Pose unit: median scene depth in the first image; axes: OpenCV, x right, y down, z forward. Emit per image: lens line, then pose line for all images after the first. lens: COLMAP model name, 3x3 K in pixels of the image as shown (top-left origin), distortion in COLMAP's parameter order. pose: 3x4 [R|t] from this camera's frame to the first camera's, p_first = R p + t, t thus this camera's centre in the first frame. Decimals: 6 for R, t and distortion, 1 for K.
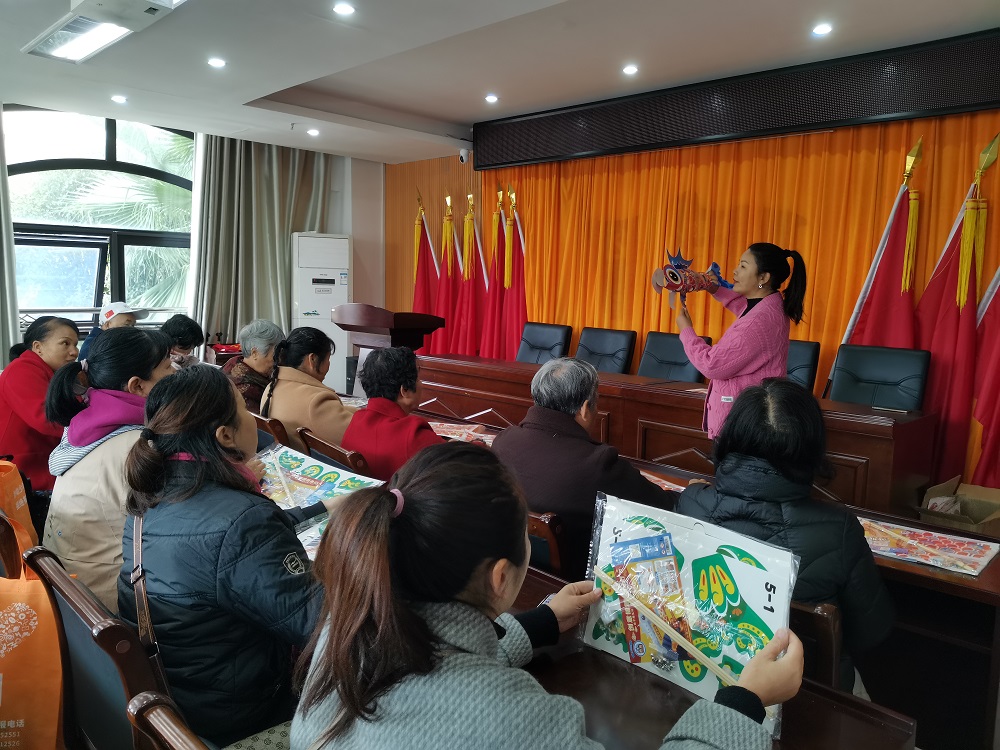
lens RADIAL K [[743.6, 0, 500.0], [0, 743.6, 375.0], [0, 0, 1]] dist [0.005615, -0.062429]
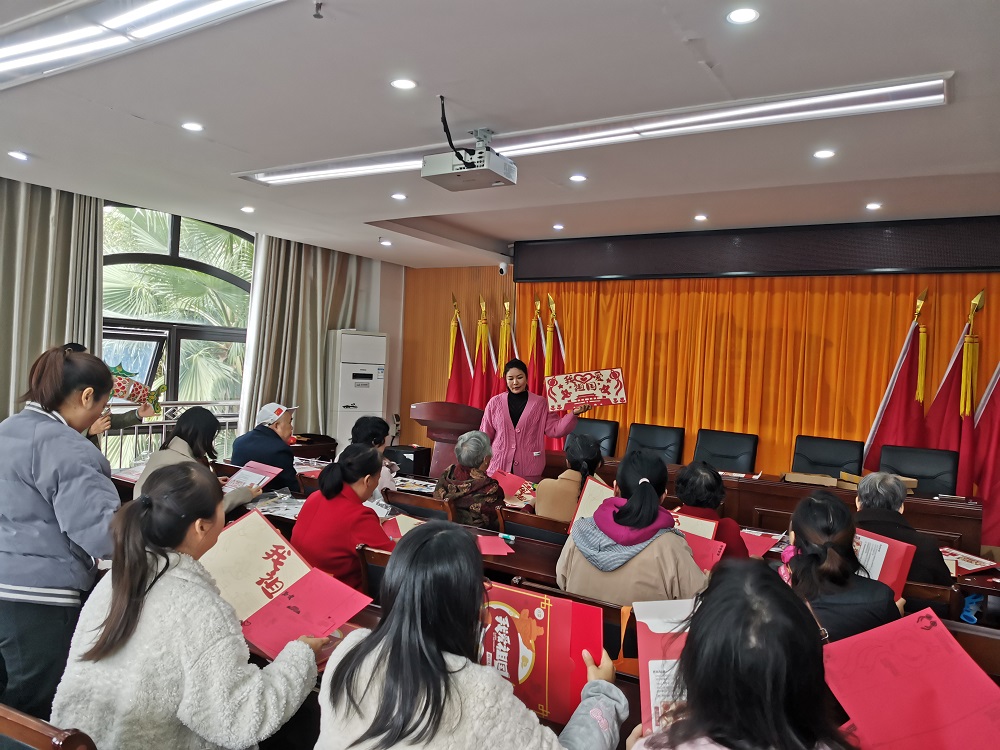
lens RADIAL K [[743.6, 0, 500.0], [0, 743.6, 375.0], [0, 0, 1]] dist [0.005615, -0.062429]
pose [[0.975477, 0.017272, 0.219424, -0.307330], [0.005728, 0.994586, -0.103756, -0.018867], [-0.220028, 0.102468, 0.970097, -0.073491]]
